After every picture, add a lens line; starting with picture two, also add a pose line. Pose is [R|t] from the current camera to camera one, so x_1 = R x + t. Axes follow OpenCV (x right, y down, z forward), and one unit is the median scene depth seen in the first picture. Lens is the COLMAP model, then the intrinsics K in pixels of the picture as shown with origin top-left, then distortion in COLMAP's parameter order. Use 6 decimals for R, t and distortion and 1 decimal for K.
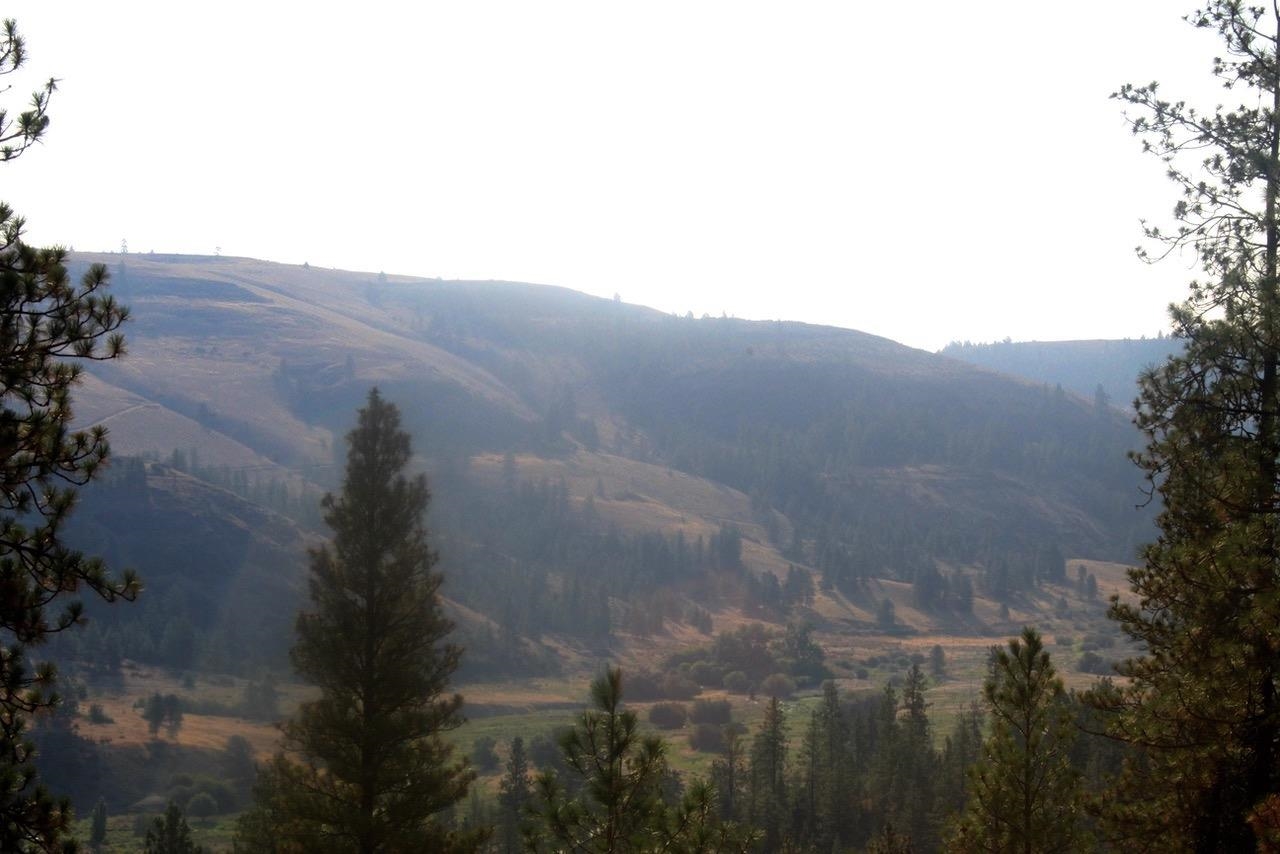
lens RADIAL K [[3010.8, 0, 640.0], [0, 3010.8, 427.0], [0, 0, 1]] dist [0.077847, 0.067336]
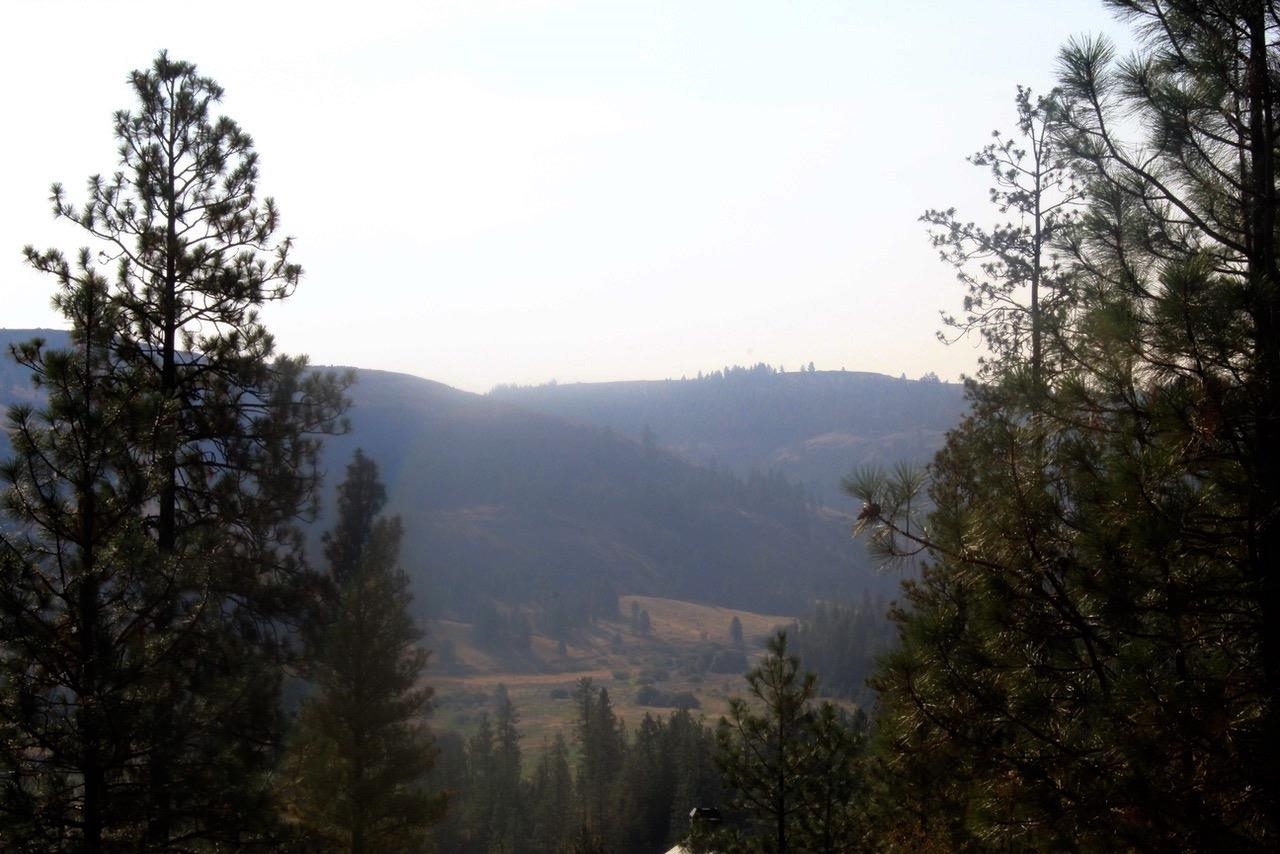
lens RADIAL K [[3010.8, 0, 640.0], [0, 3010.8, 427.0], [0, 0, 1]] dist [0.077847, 0.067336]
pose [[0.988126, -0.015784, 0.152831, -0.164743], [0.017970, 0.999755, -0.012934, -0.003341], [-0.152589, 0.015526, 0.988168, -0.279442]]
